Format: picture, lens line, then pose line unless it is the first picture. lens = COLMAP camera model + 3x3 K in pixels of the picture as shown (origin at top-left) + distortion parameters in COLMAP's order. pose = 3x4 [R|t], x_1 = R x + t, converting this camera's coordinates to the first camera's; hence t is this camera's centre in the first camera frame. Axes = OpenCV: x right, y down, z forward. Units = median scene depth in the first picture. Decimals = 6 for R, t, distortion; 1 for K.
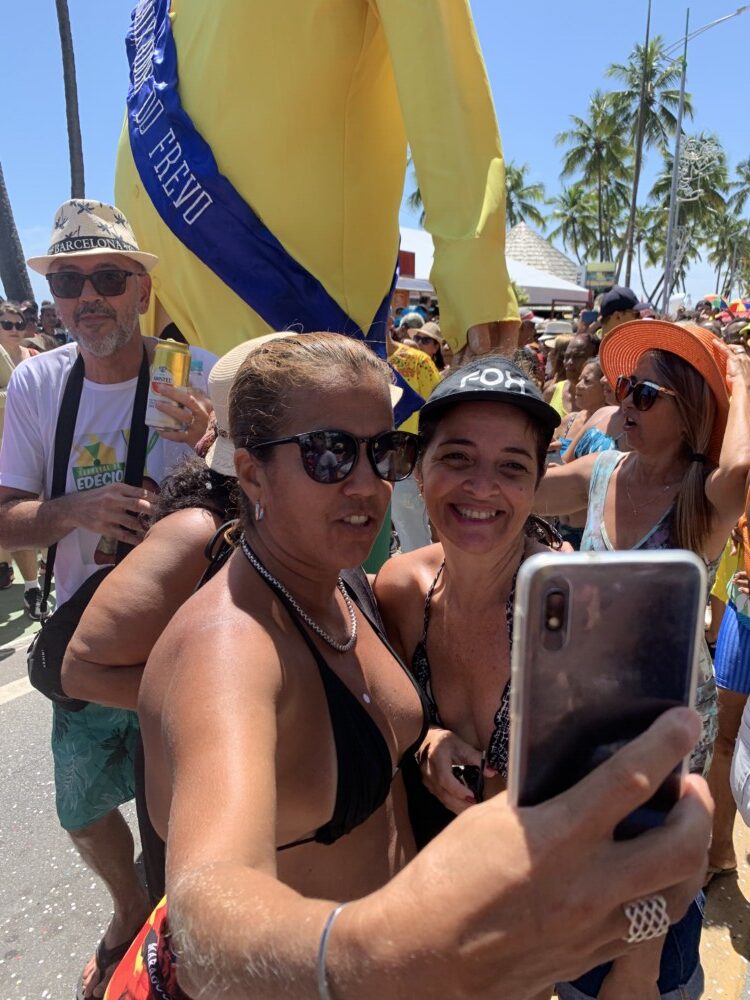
lens RADIAL K [[778.3, 0, 414.0], [0, 778.3, 503.6], [0, 0, 1]] dist [0.007525, 0.008362]
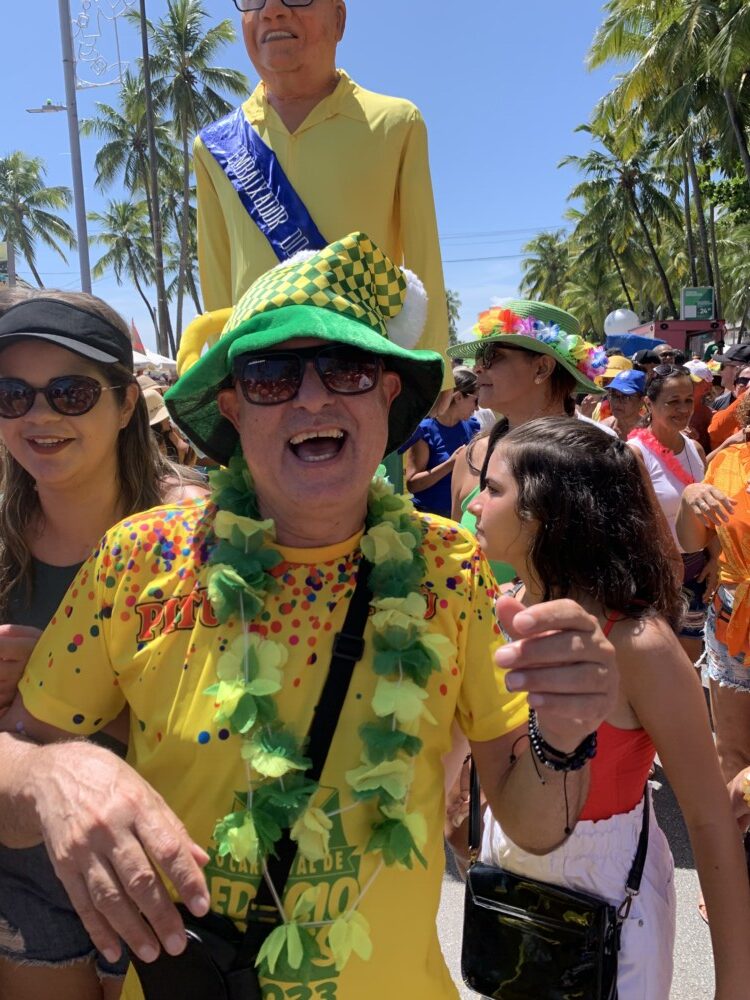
lens RADIAL K [[758.7, 0, 370.8], [0, 758.7, 499.2], [0, 0, 1]] dist [0.003483, 0.000401]
pose [[0.926454, -0.093704, 0.364559, 0.144800], [0.117446, 0.992128, -0.043455, -0.056907], [-0.357617, 0.083075, 0.930166, 0.262944]]
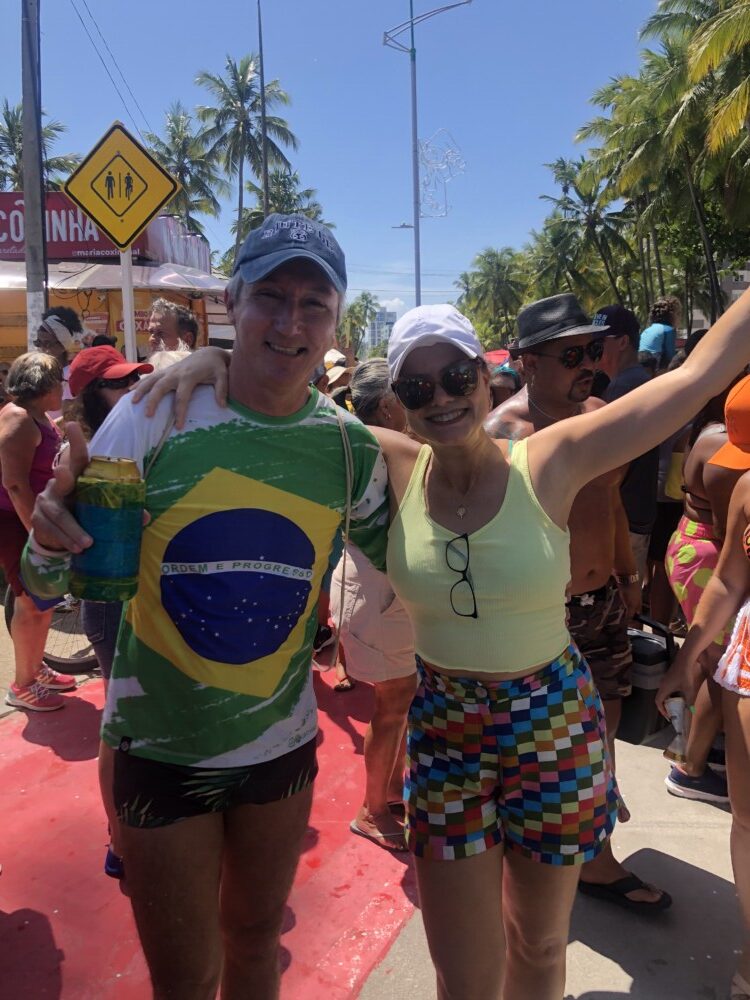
lens RADIAL K [[813.9, 0, 375.0], [0, 813.9, 500.0], [0, 0, 1]] dist [0.006043, 0.003819]
pose [[0.855863, -0.103375, 0.506766, -0.076228], [0.140161, 0.989515, -0.034863, -0.035038], [-0.497848, 0.100867, 0.861379, 0.151734]]
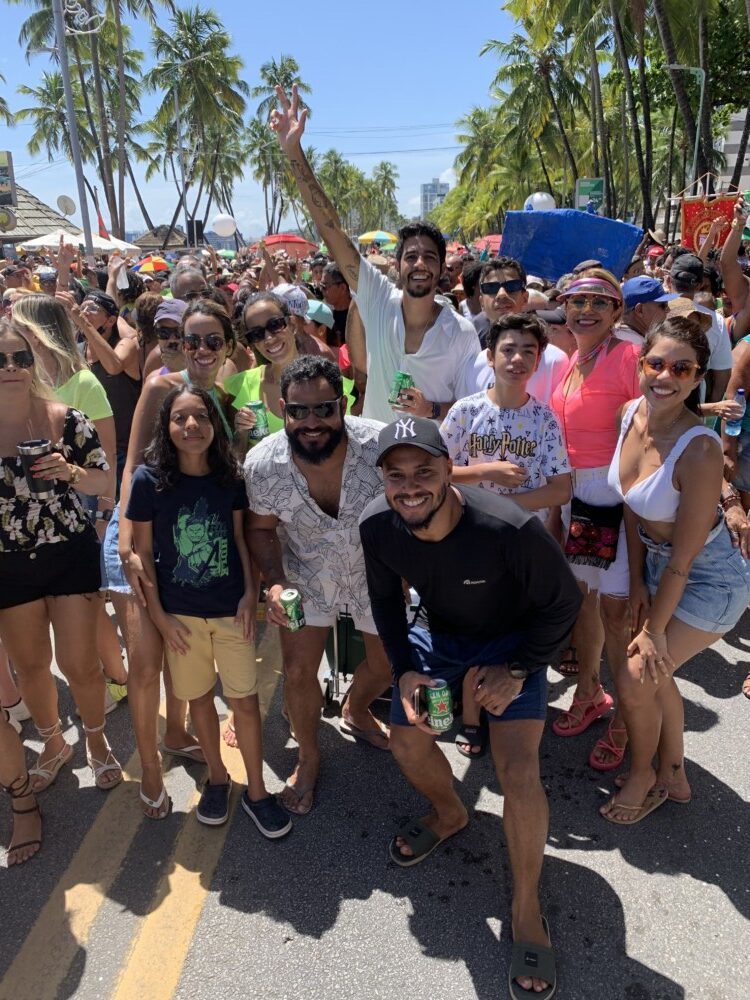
lens RADIAL K [[765.1, 0, 373.9], [0, 765.1, 504.9], [0, 0, 1]] dist [-0.004646, -0.003069]
pose [[0.894509, -0.167597, 0.414445, 0.115022], [0.127271, 0.984175, 0.123295, -0.041644], [-0.428551, -0.057542, 0.901684, 0.176377]]
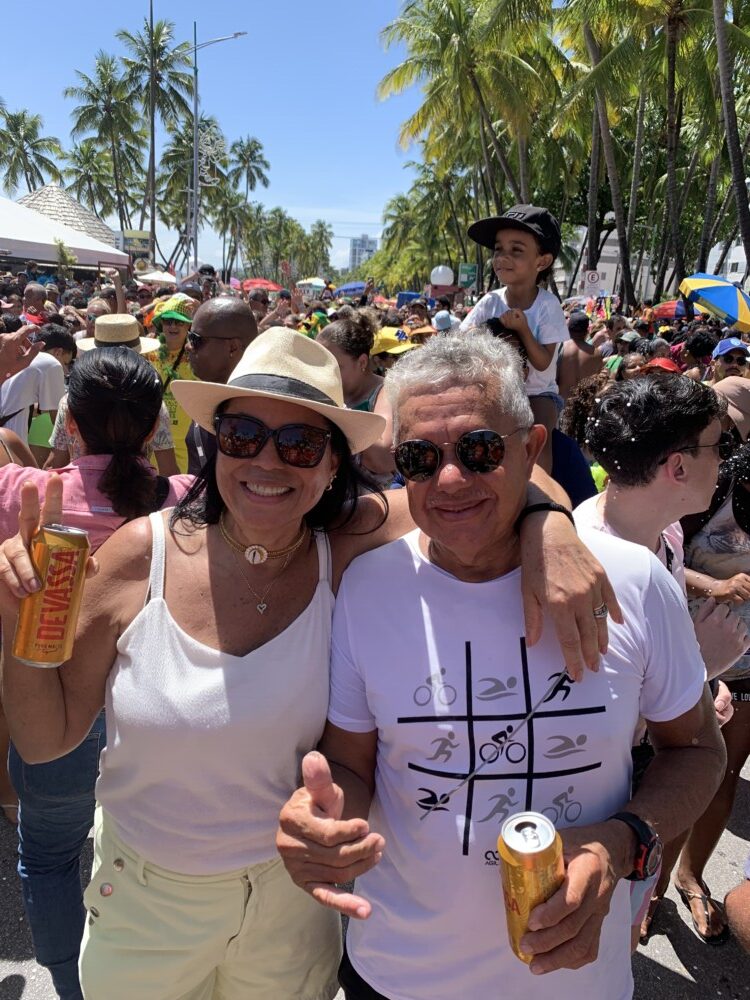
lens RADIAL K [[758.7, 0, 370.8], [0, 758.7, 499.2], [0, 0, 1]] dist [0.003483, 0.000401]
pose [[0.850625, -0.090035, 0.518006, -0.039976], [0.061935, 0.995528, 0.071328, 0.011283], [-0.522112, -0.028591, 0.852398, -0.066569]]
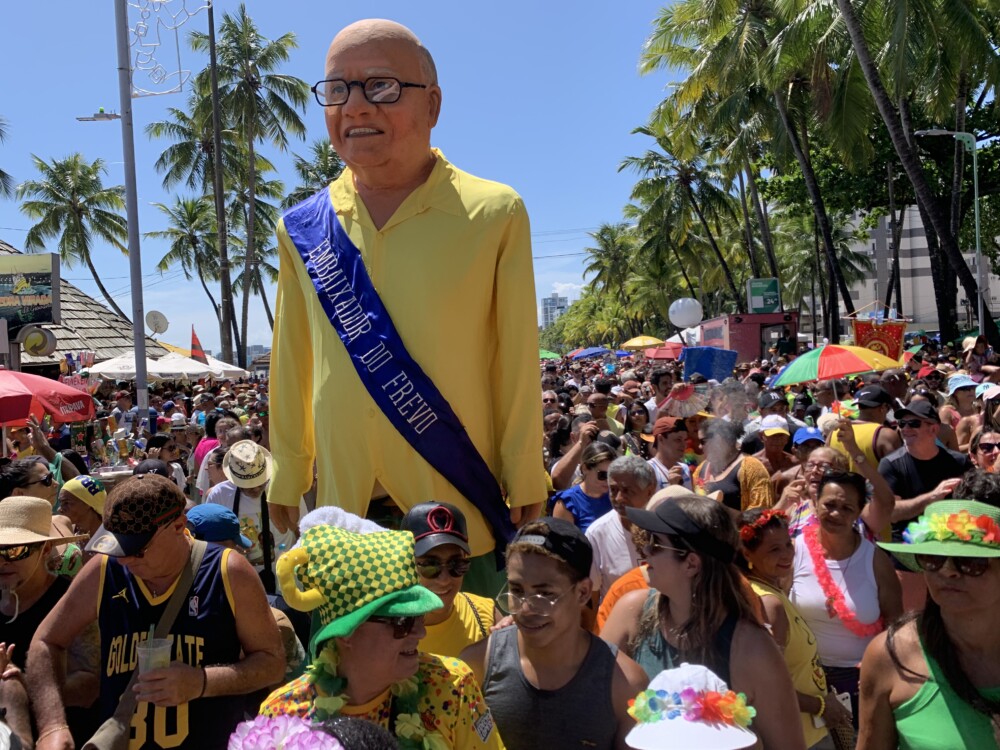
lens RADIAL K [[758.7, 0, 486.7], [0, 758.7, 375.9], [0, 0, 1]] dist [0.003483, 0.000401]
pose [[0.899895, -0.061806, 0.431704, 0.150006], [0.149817, 0.973474, -0.172926, -0.068639], [-0.409565, 0.220292, 0.885284, 0.280119]]
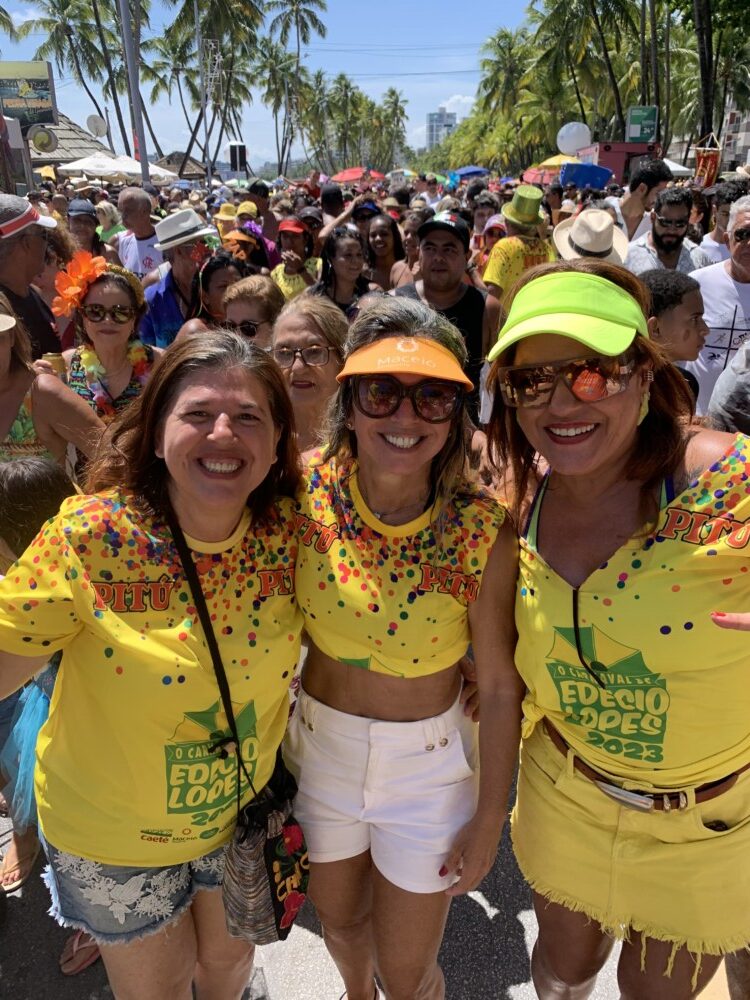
lens RADIAL K [[763.9, 0, 380.8], [0, 763.9, 513.0], [0, 0, 1]] dist [-0.005032, -0.001461]
pose [[0.891691, -0.193391, 0.409252, 0.097397], [0.114801, 0.971196, 0.208806, -0.046538], [-0.437845, -0.139208, 0.888208, 0.201128]]
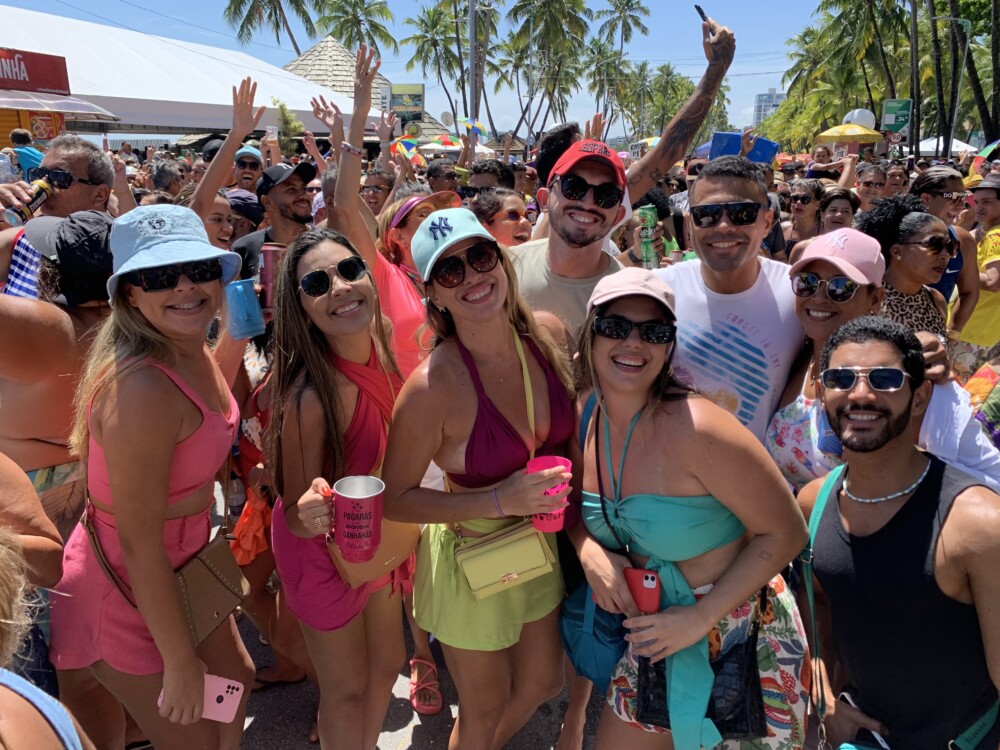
lens RADIAL K [[763.9, 0, 496.1], [0, 763.9, 373.1], [0, 0, 1]] dist [-0.005032, -0.001461]
pose [[0.978252, -0.060959, 0.198261, 0.078921], [0.050394, 0.997049, 0.057912, -0.019864], [-0.201206, -0.046661, 0.978437, 0.078935]]
